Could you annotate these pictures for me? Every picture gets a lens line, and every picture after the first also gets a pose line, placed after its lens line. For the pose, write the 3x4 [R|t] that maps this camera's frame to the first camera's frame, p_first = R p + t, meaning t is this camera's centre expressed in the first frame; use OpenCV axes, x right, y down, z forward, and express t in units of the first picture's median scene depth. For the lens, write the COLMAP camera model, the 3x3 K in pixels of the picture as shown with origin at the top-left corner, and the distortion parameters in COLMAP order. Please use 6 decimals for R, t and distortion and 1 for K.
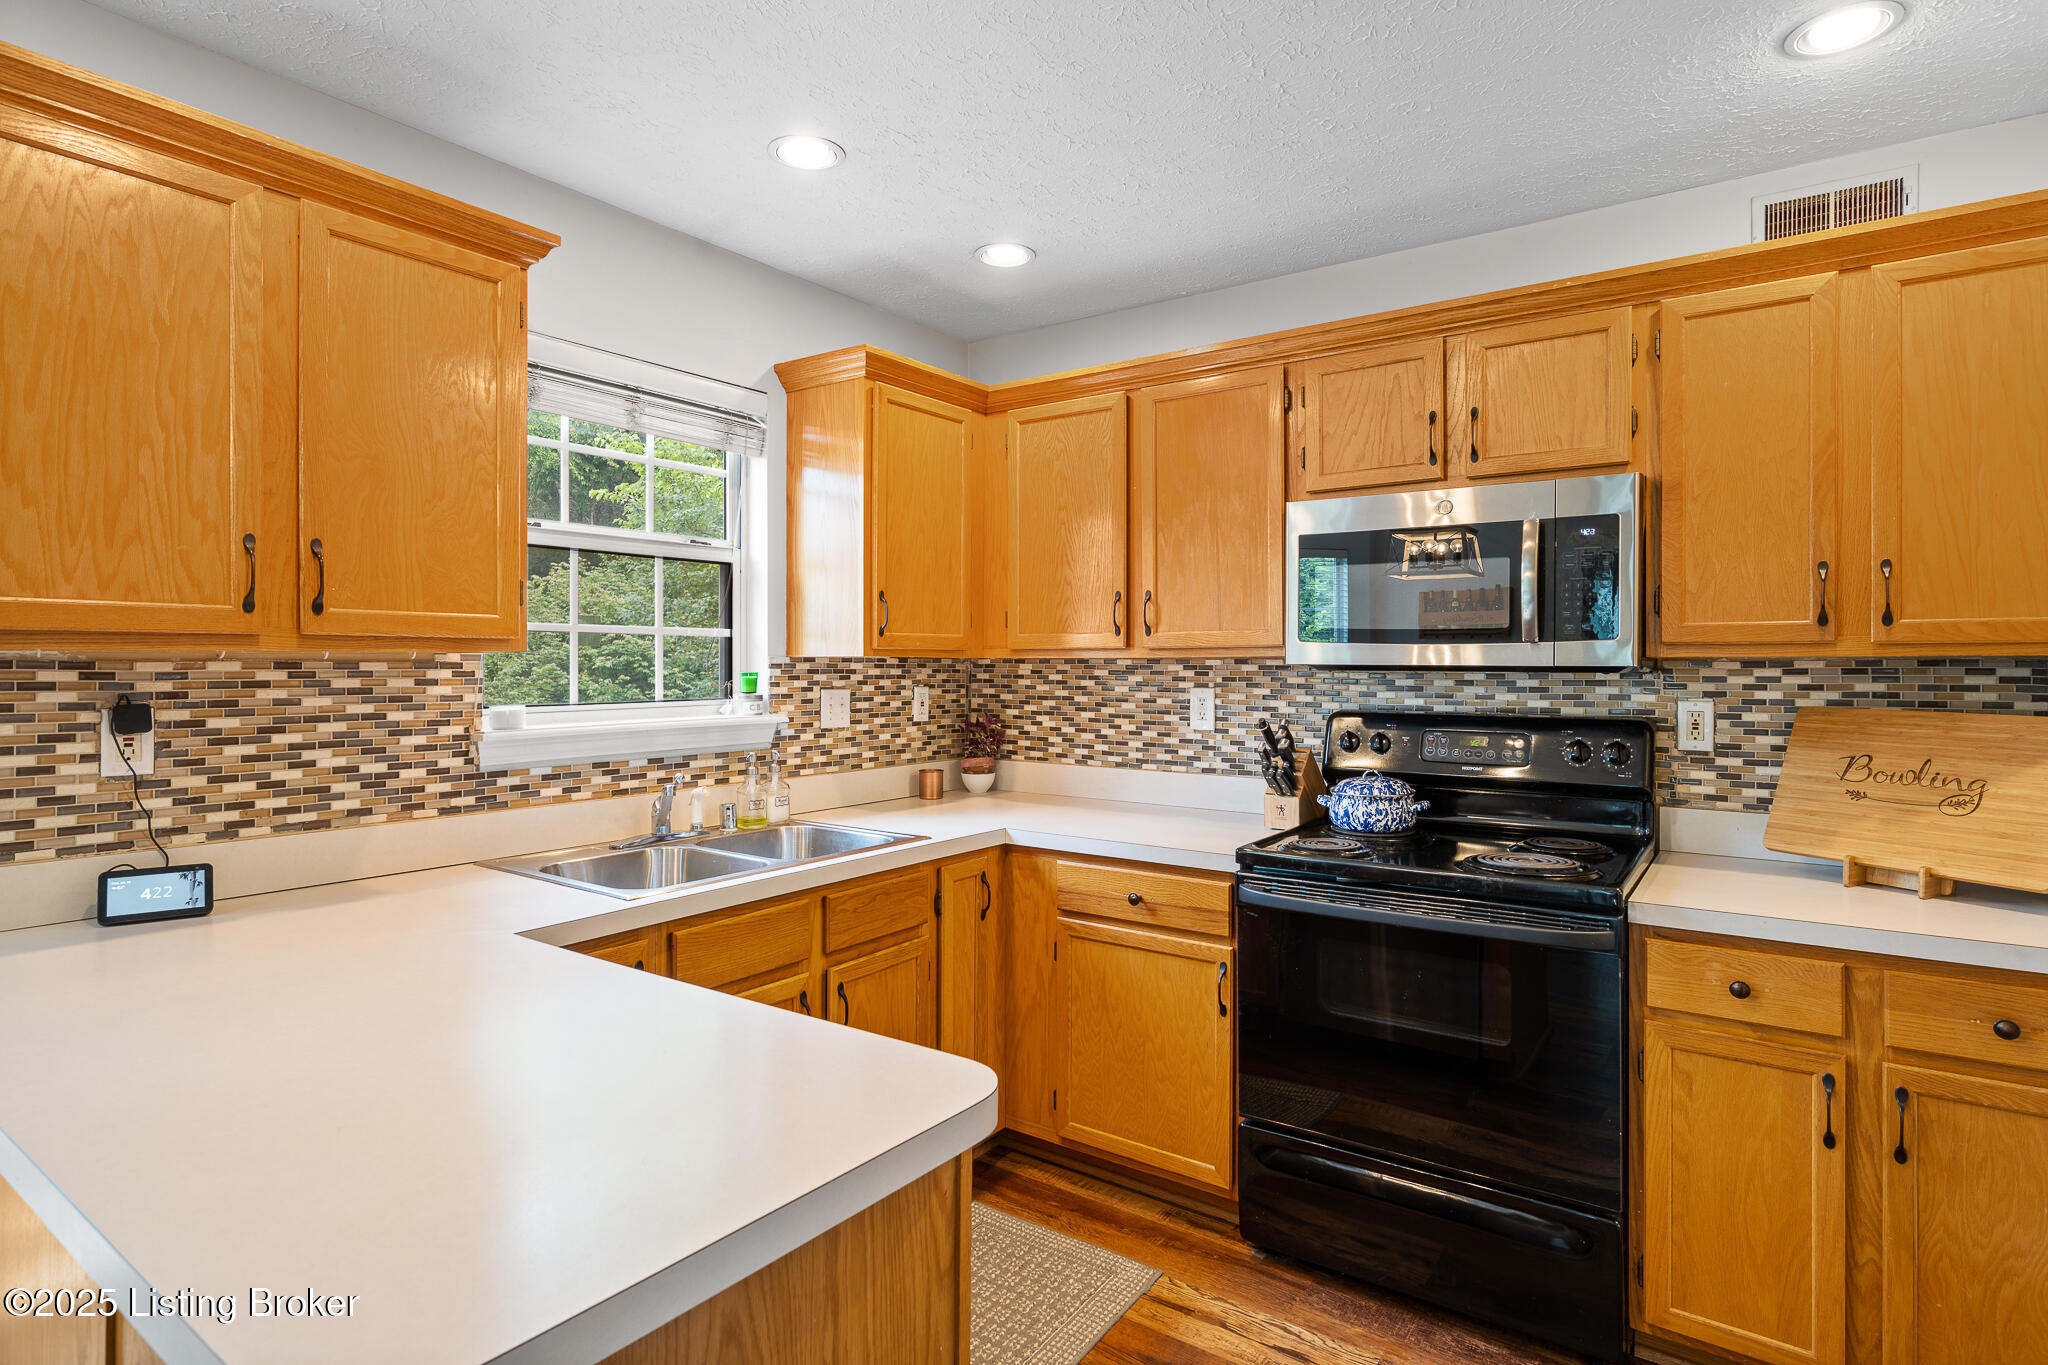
lens RADIAL K [[1059.4, 0, 1024.5], [0, 1059.4, 667.8], [0, 0, 1]] dist [-0.000880, 0.000458]
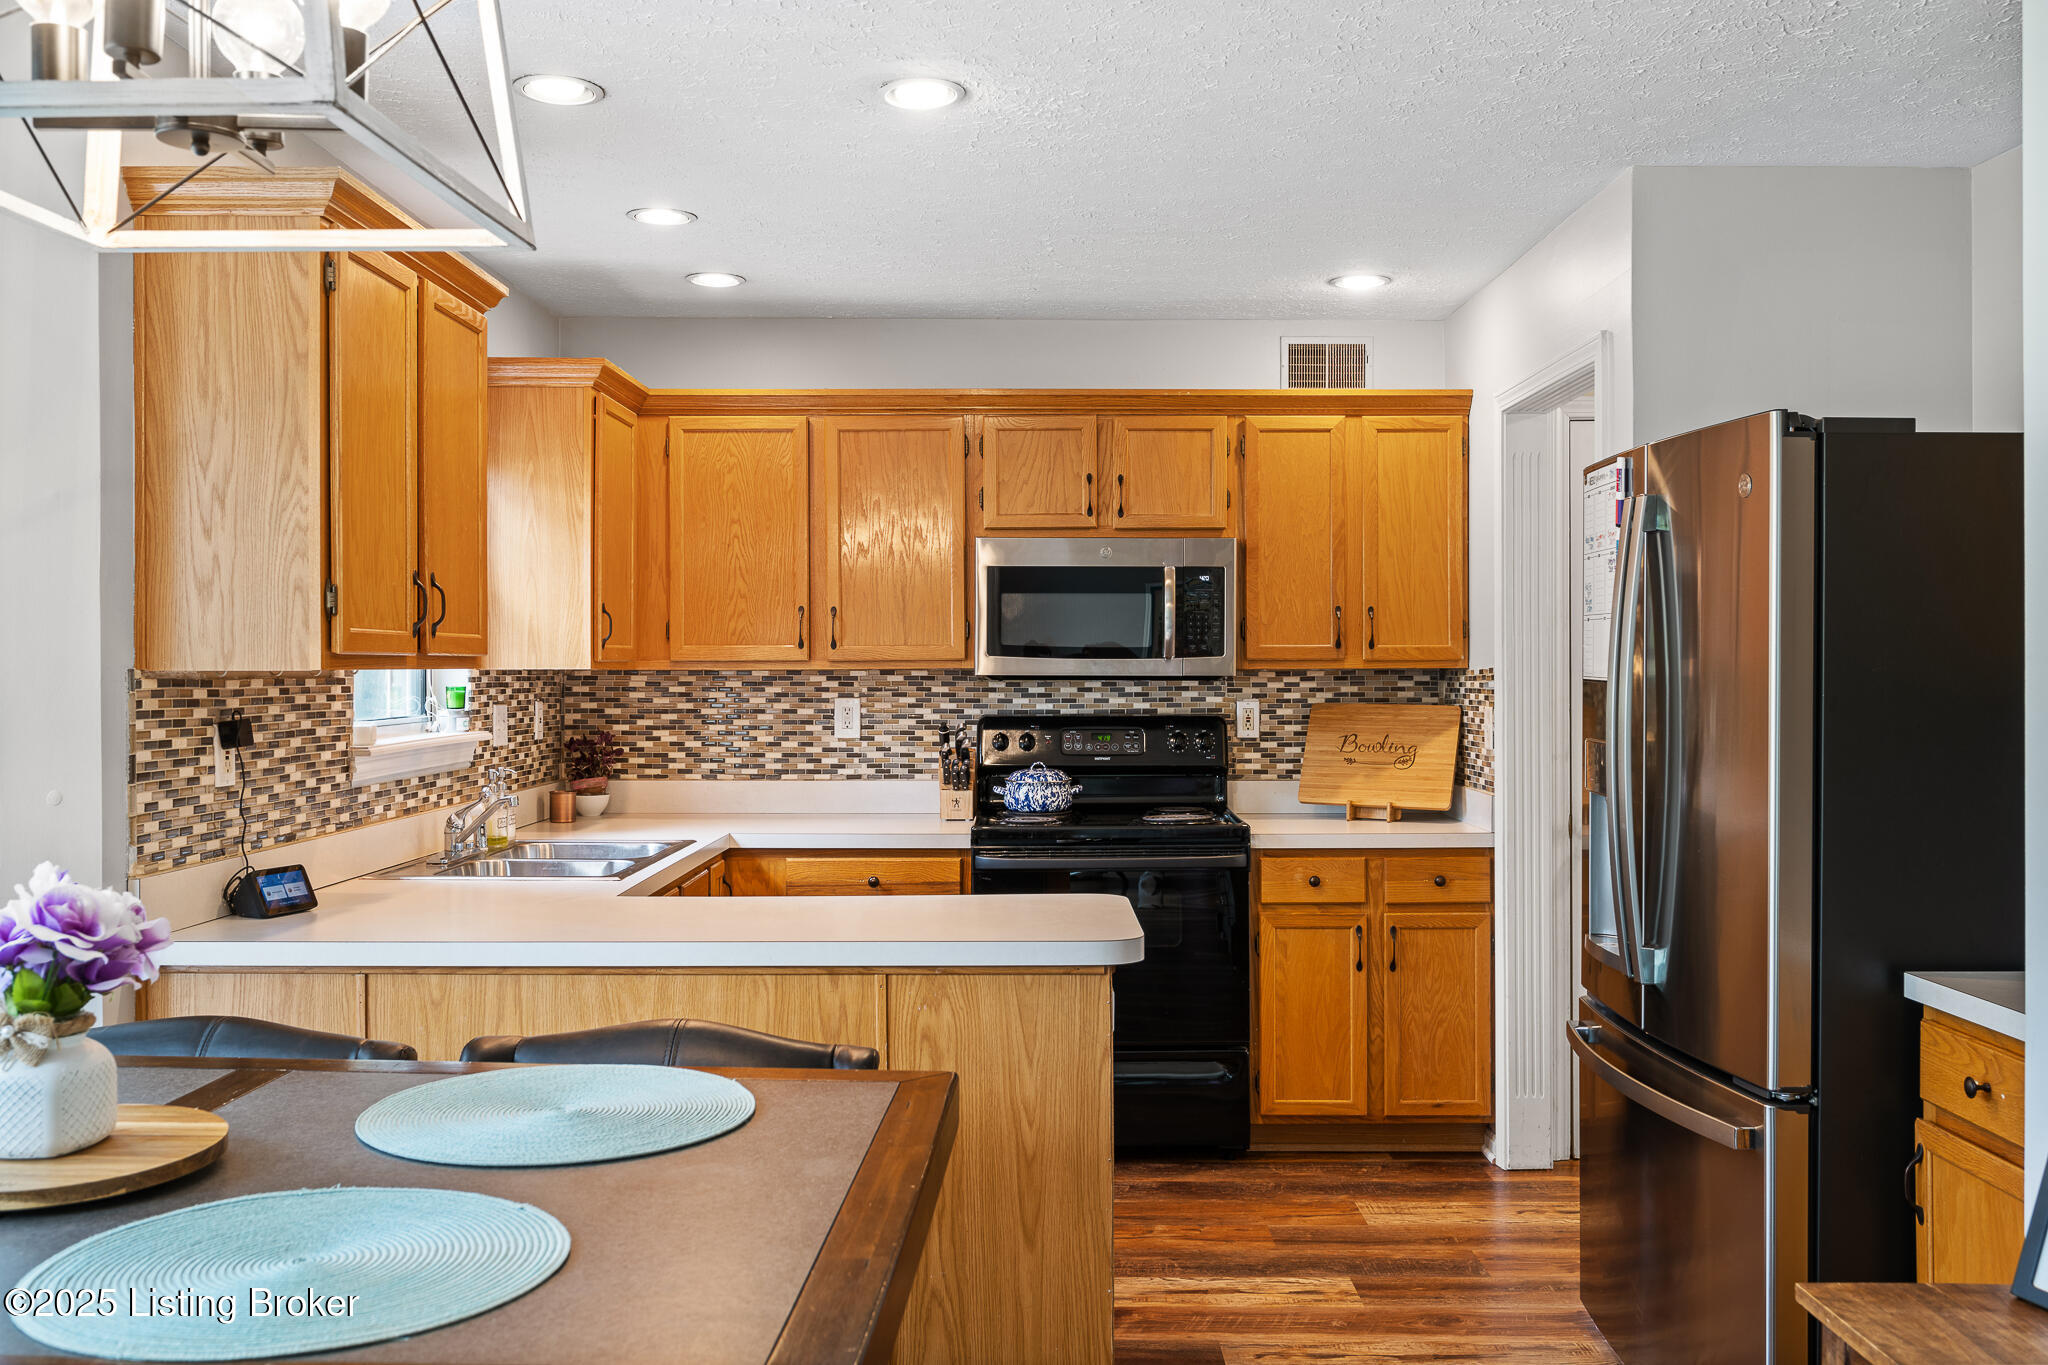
lens RADIAL K [[1774.0, 0, 1024.0], [0, 1774.0, 682.5], [0, 0, 1]] dist [-0.001086, 0.001903]
pose [[0.817670, -0.007632, 0.575637, -0.800080], [0.005449, 0.999970, 0.005517, -0.005571], [-0.575662, -0.001374, 0.817687, -0.607924]]
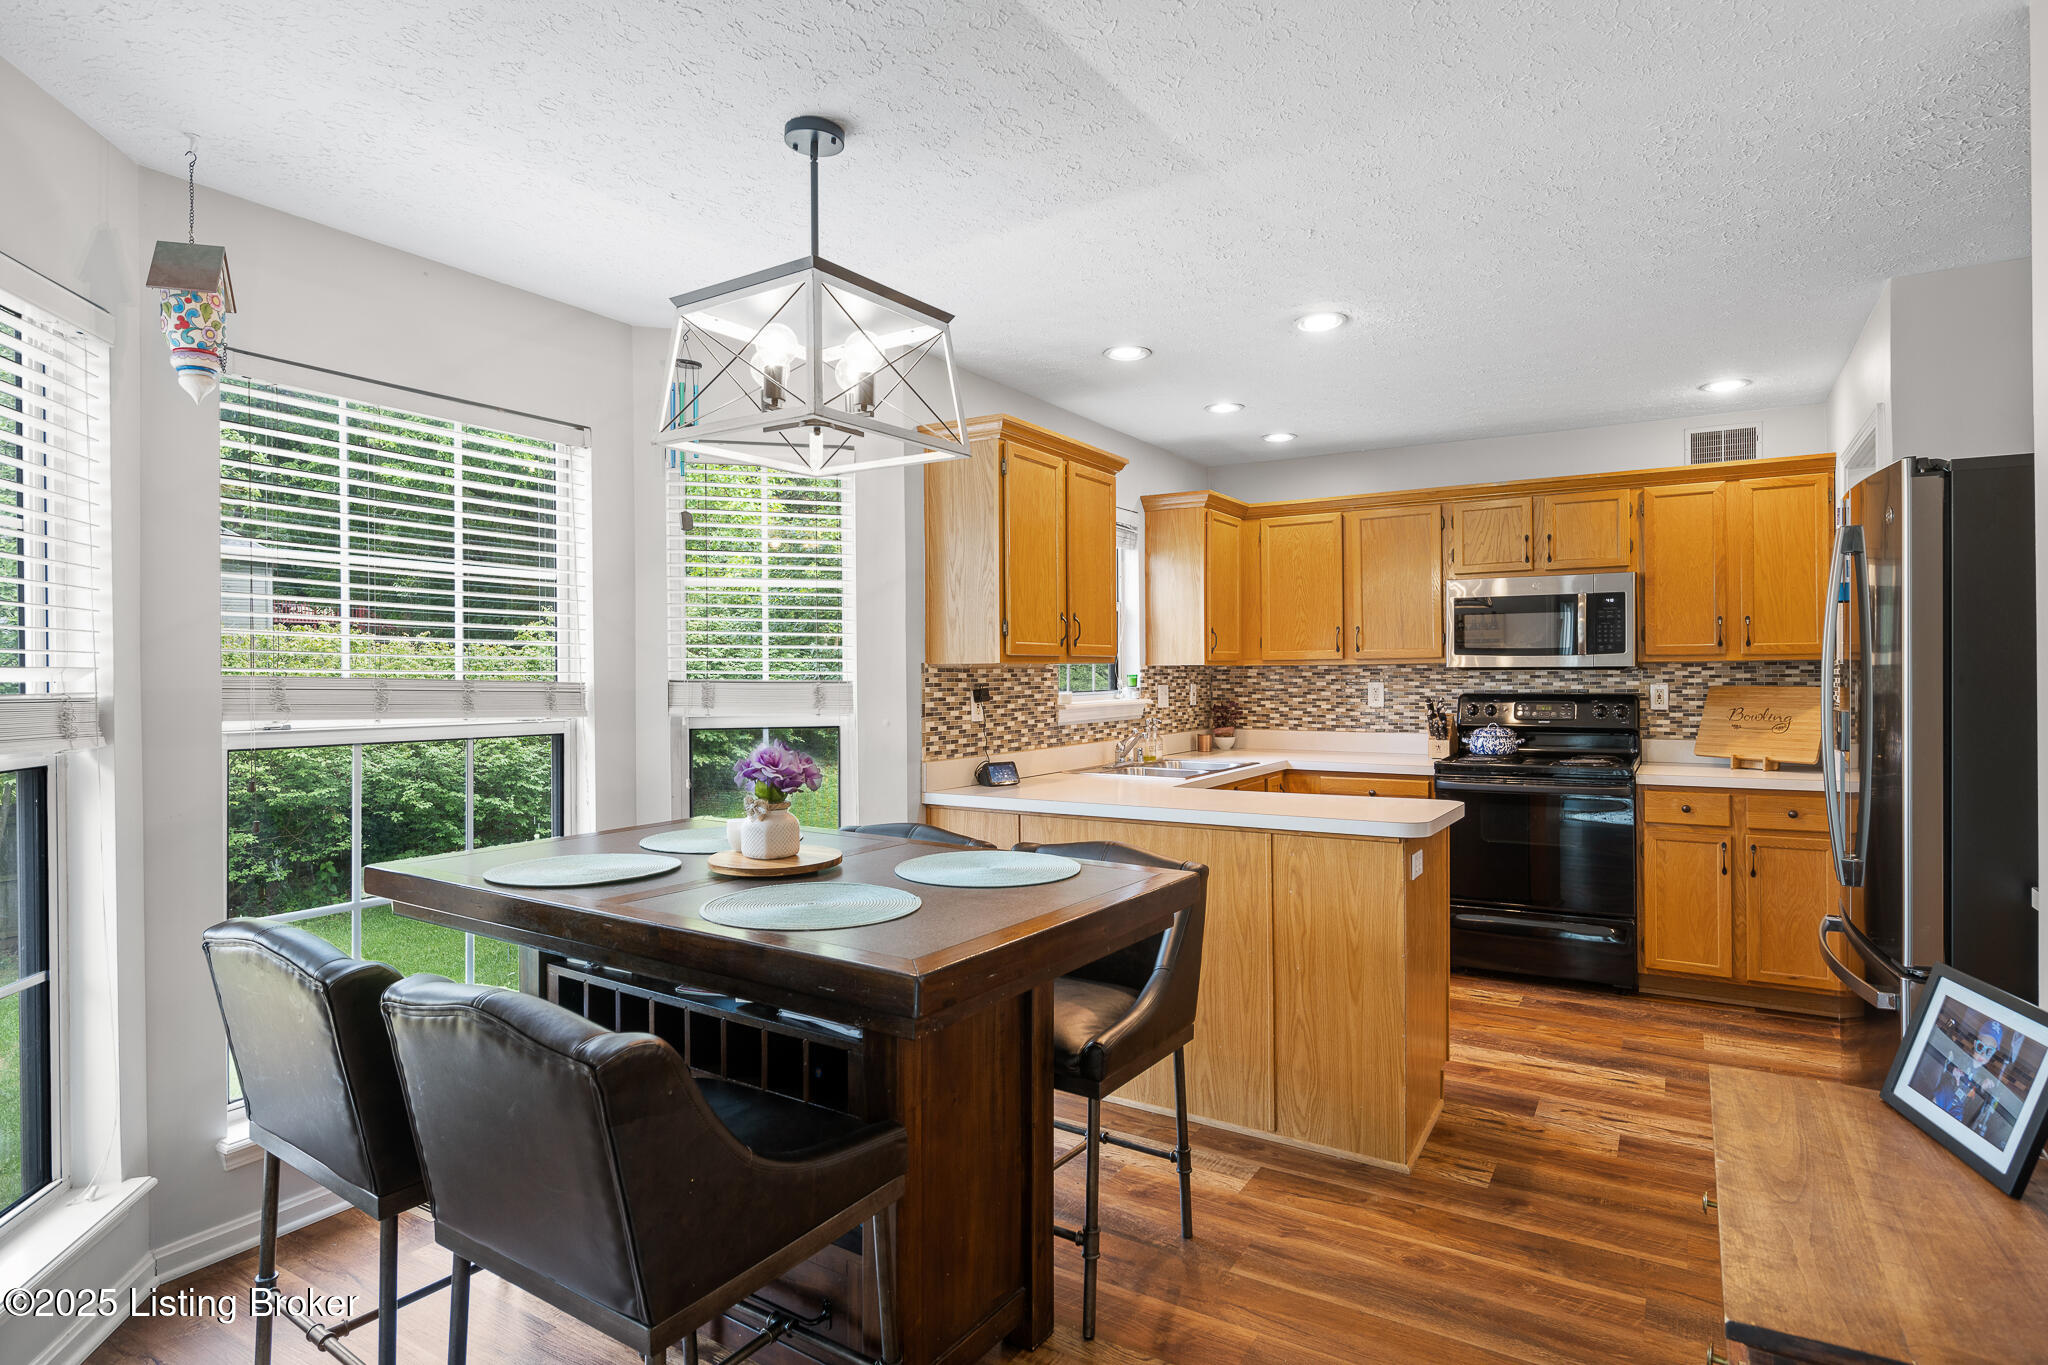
lens RADIAL K [[1083.4, 0, 1026.0], [0, 1083.4, 677.2], [0, 0, 1]] dist [-0.000927, -0.000756]
pose [[0.997527, -0.008587, 0.069758, -0.592807], [0.008690, 0.999962, -0.001168, 0.009727], [-0.069745, 0.001772, 0.997563, -0.805234]]
